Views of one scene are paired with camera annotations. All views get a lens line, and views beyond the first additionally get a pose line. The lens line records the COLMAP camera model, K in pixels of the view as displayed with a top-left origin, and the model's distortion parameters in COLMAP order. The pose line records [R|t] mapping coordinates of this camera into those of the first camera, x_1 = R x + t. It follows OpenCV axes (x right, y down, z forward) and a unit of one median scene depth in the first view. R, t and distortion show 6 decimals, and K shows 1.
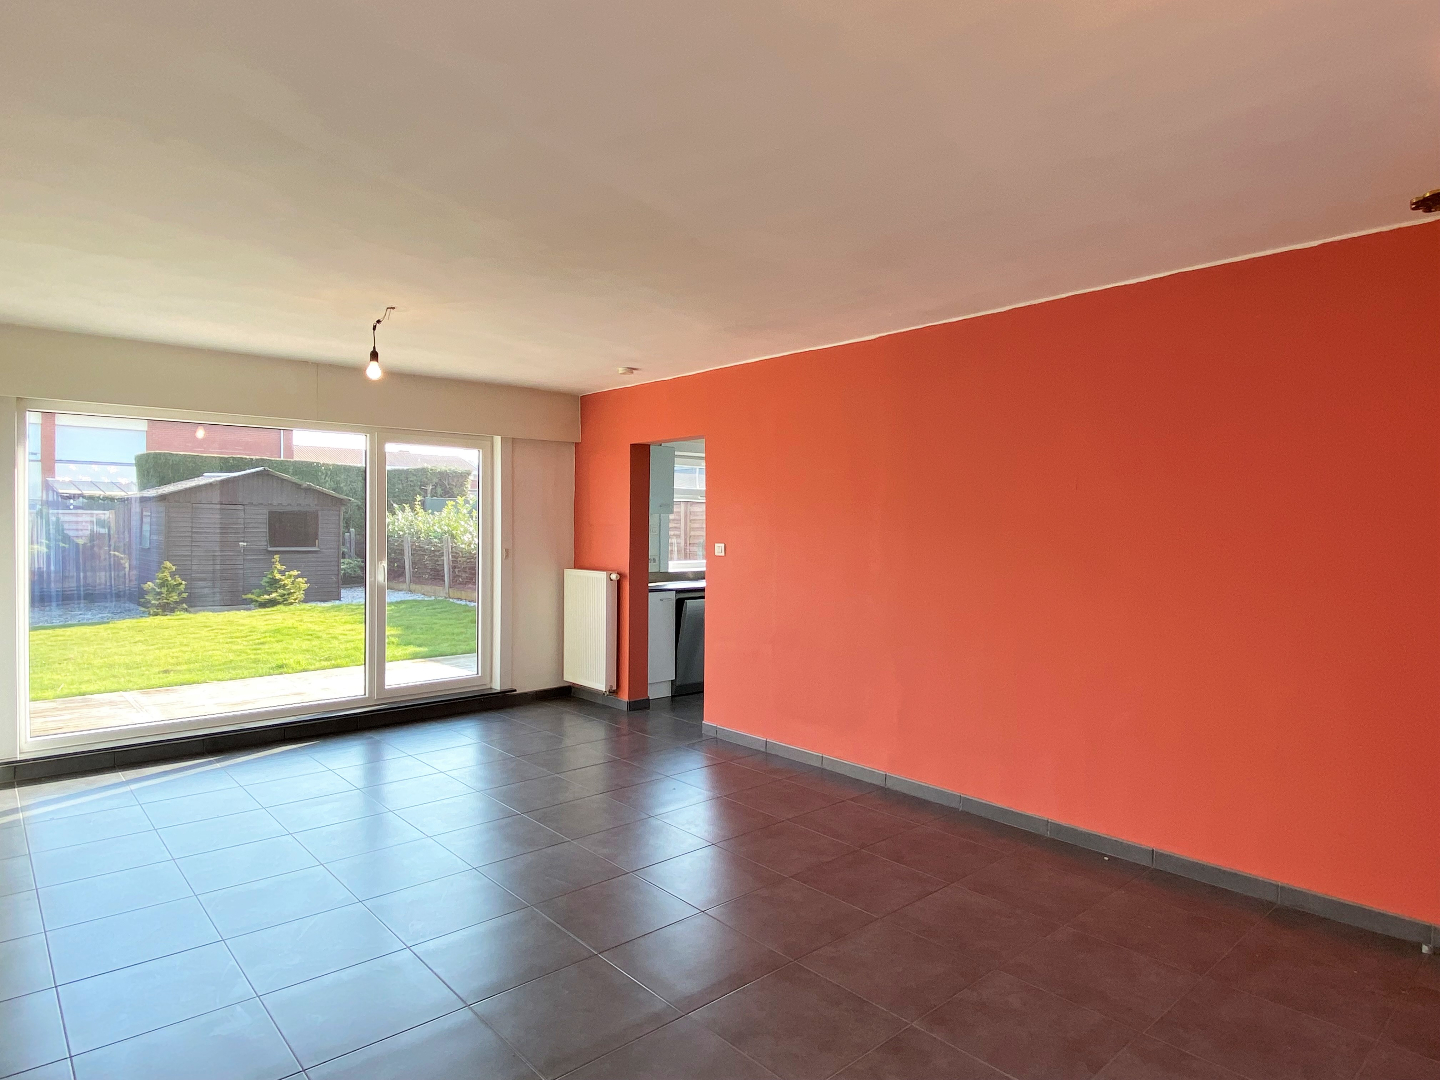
lens RADIAL K [[790.7, 0, 717.4], [0, 790.7, 531.6], [0, 0, 1]] dist [0.083003, 0.000483]
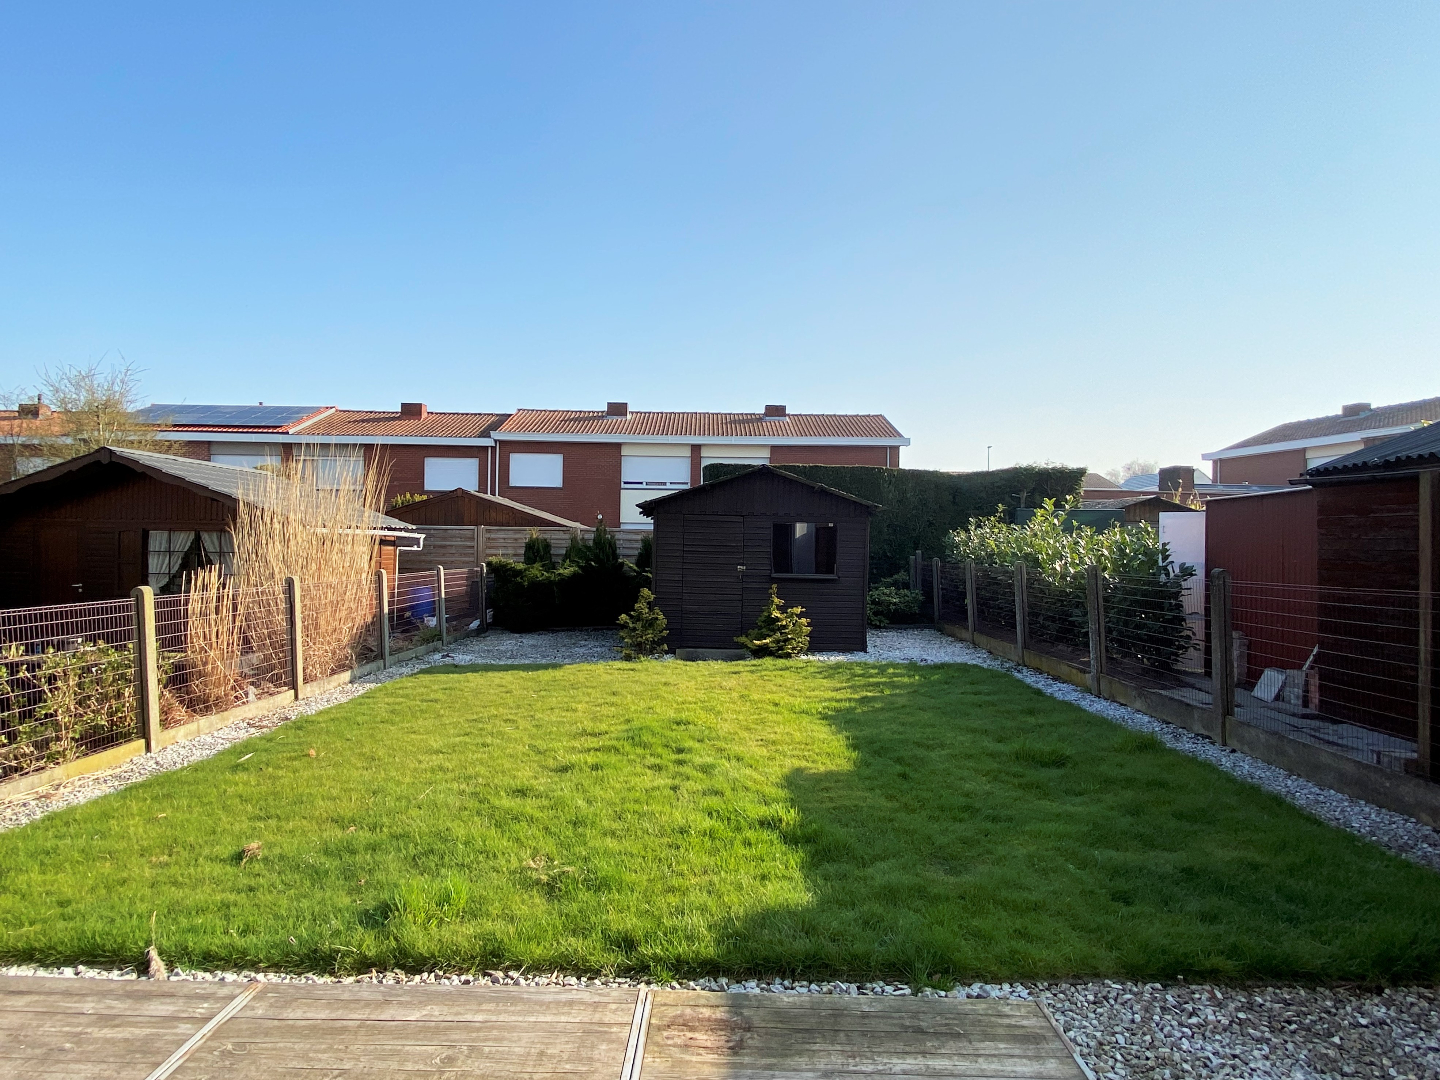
lens RADIAL K [[786.4, 0, 702.0], [0, 786.4, 541.5], [0, 0, 1]] dist [0.035566, 0.000241]
pose [[0.711403, 0.000163, -0.702784, -0.099190], [-0.013678, 0.999814, -0.013614, 0.001339], [0.702651, 0.019298, 0.711273, 0.454243]]
